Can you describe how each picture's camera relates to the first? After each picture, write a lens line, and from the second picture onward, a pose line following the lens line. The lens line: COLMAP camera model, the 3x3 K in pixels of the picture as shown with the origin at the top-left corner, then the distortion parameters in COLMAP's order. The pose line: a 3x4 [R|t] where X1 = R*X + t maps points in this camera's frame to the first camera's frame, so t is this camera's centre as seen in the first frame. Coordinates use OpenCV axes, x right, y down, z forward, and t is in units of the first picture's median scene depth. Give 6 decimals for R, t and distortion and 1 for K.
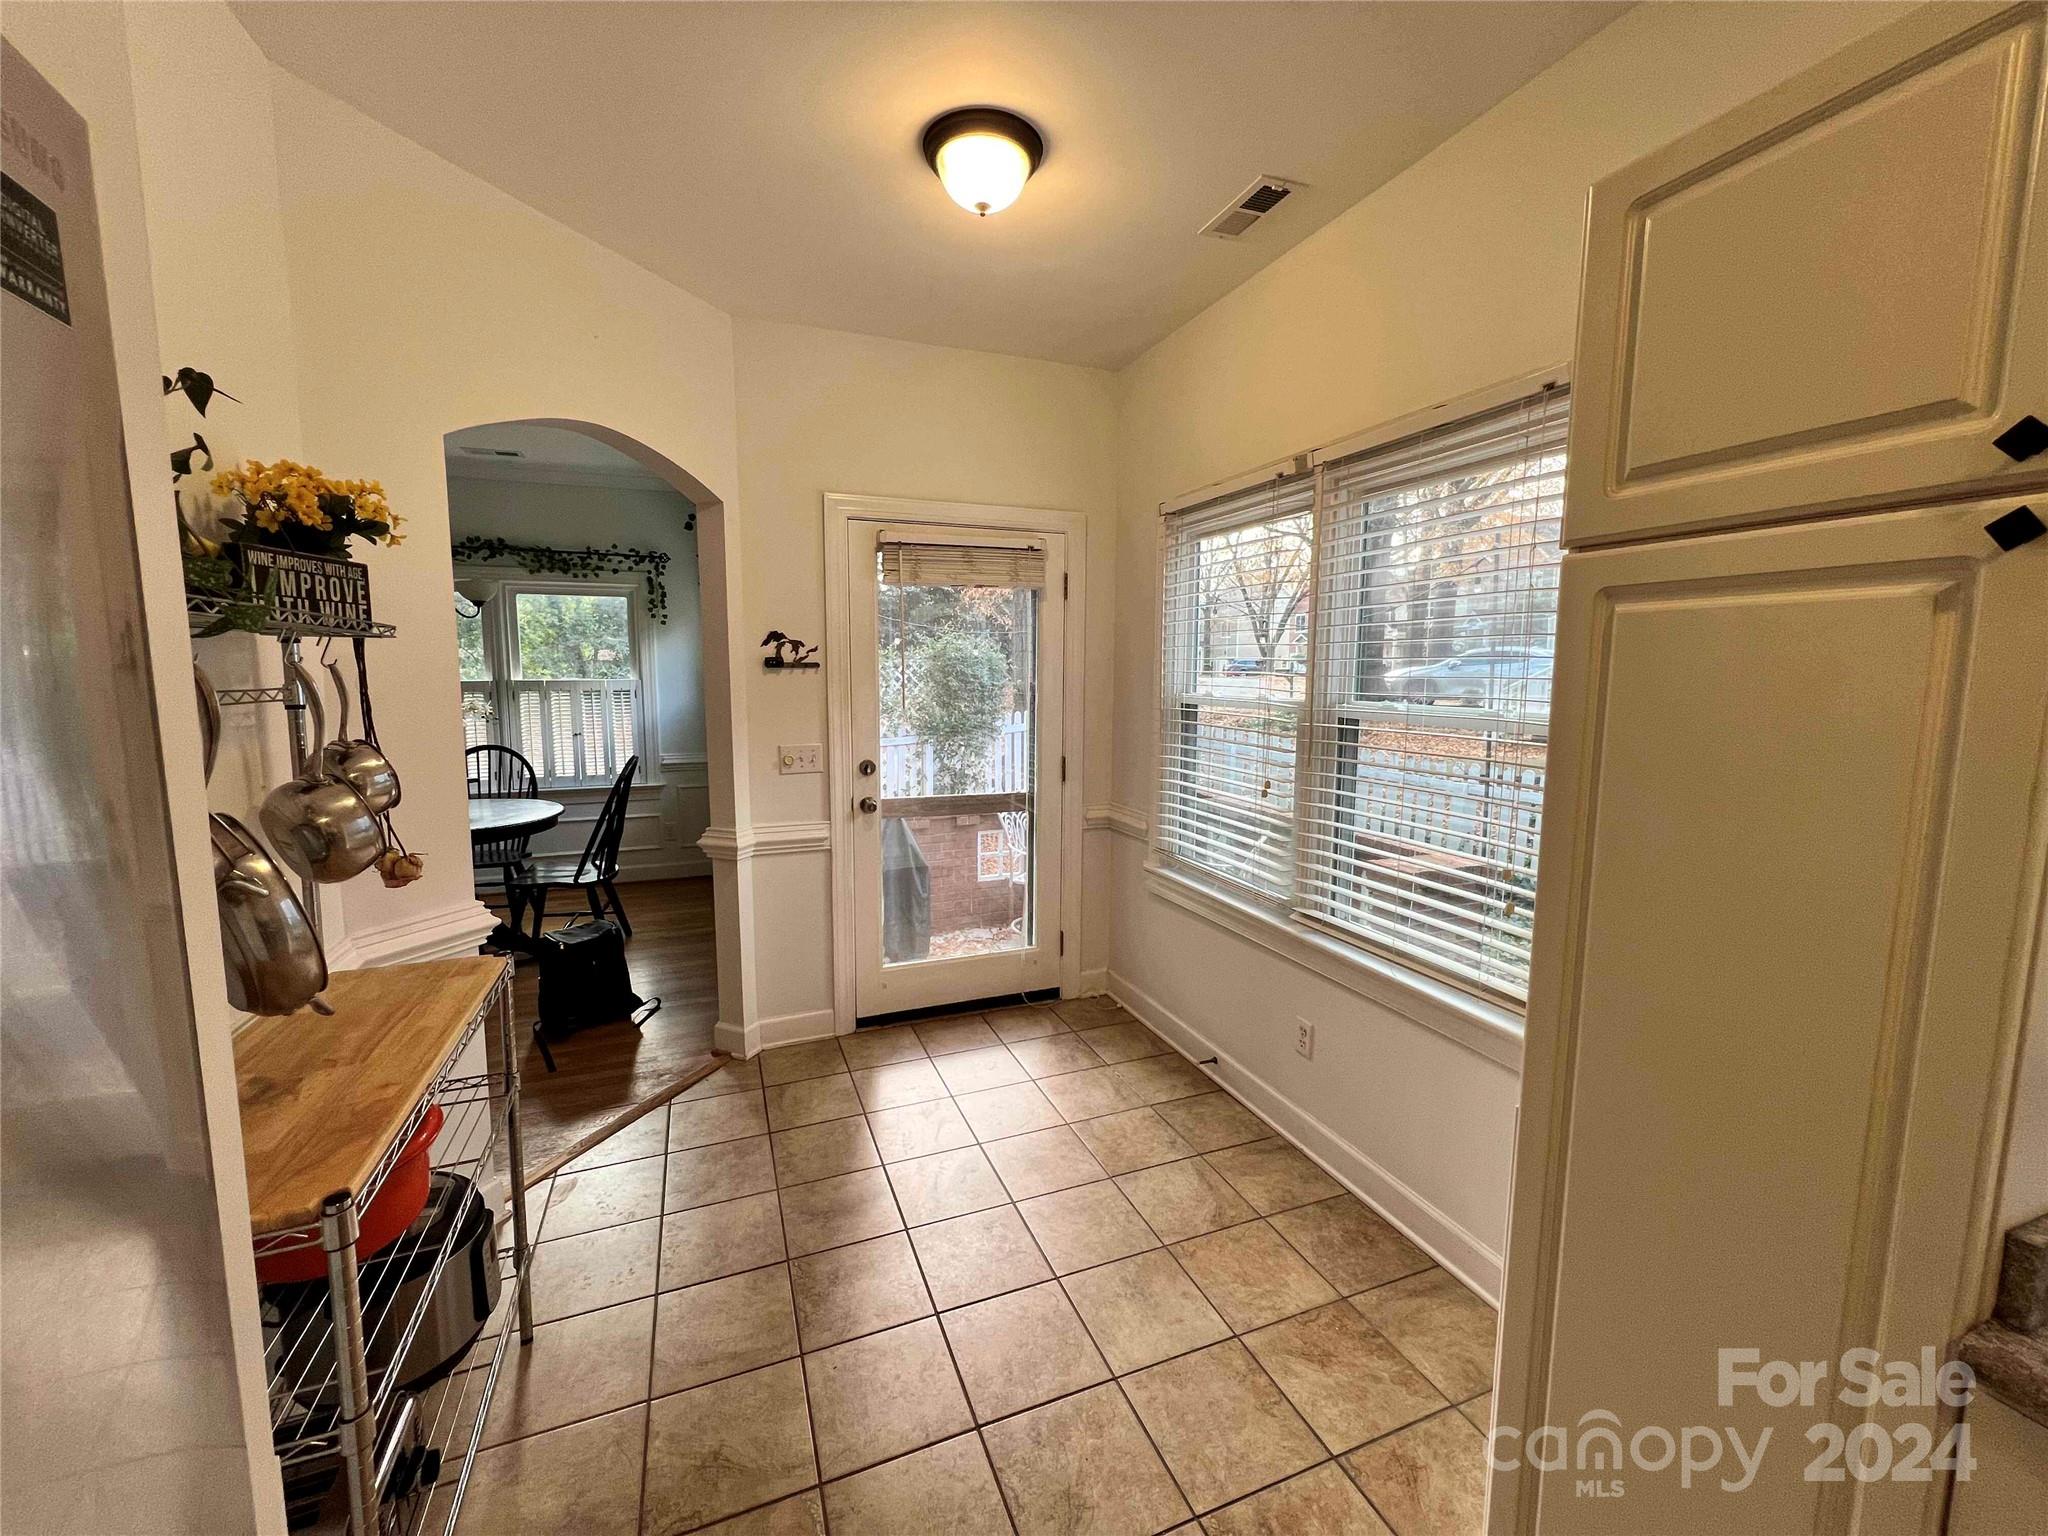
lens RADIAL K [[817.2, 0, 1019.6], [0, 817.2, 756.7], [0, 0, 1]] dist [0.000291, 0.000136]
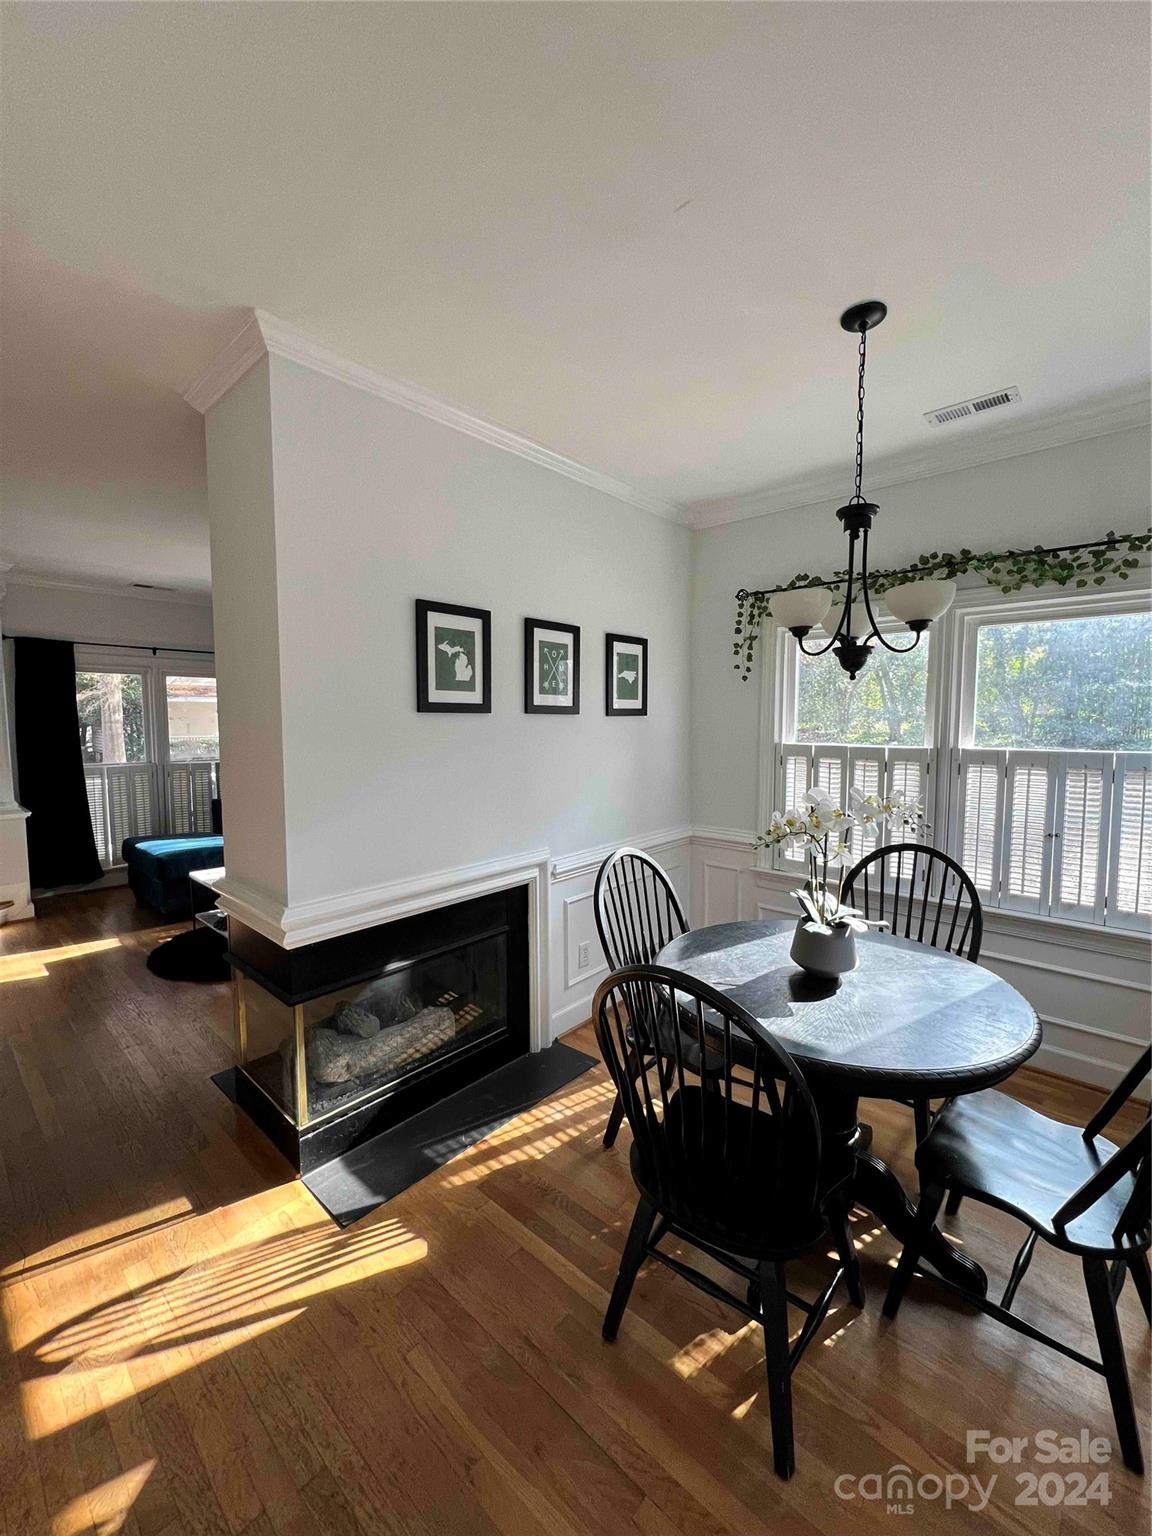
lens RADIAL K [[612.9, 0, 578.1], [0, 612.9, 767.4], [0, 0, 1]] dist [0.000291, 0.000136]
pose [[0.450888, 0.065593, -0.890167, -0.291138], [-0.093361, 0.995291, 0.026049, -0.059619], [0.887684, 0.071362, 0.454889, 0.457960]]
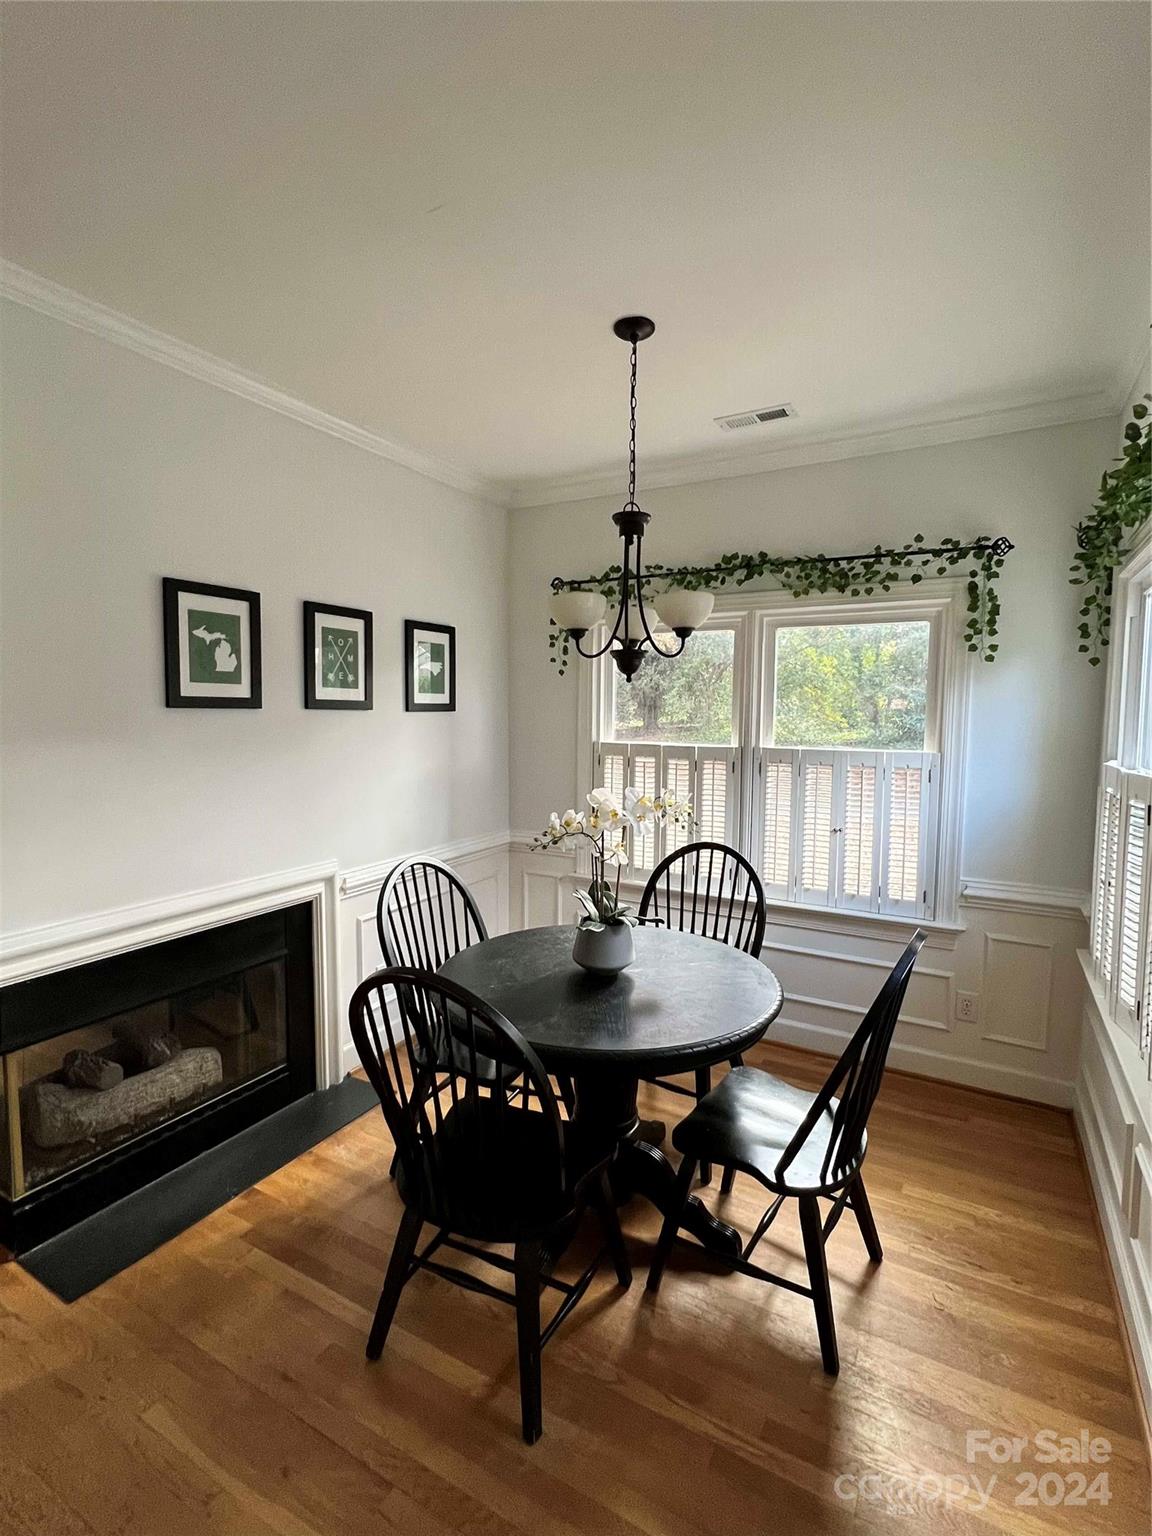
lens RADIAL K [[718.9, 0, 579.9], [0, 718.9, 767.9], [0, 0, 1]] dist [0.002190, -0.001892]
pose [[0.635899, 0.063743, -0.769135, -0.228903], [-0.089624, 0.995940, 0.008441, -0.066001], [0.766551, 0.063565, 0.639030, 0.466111]]
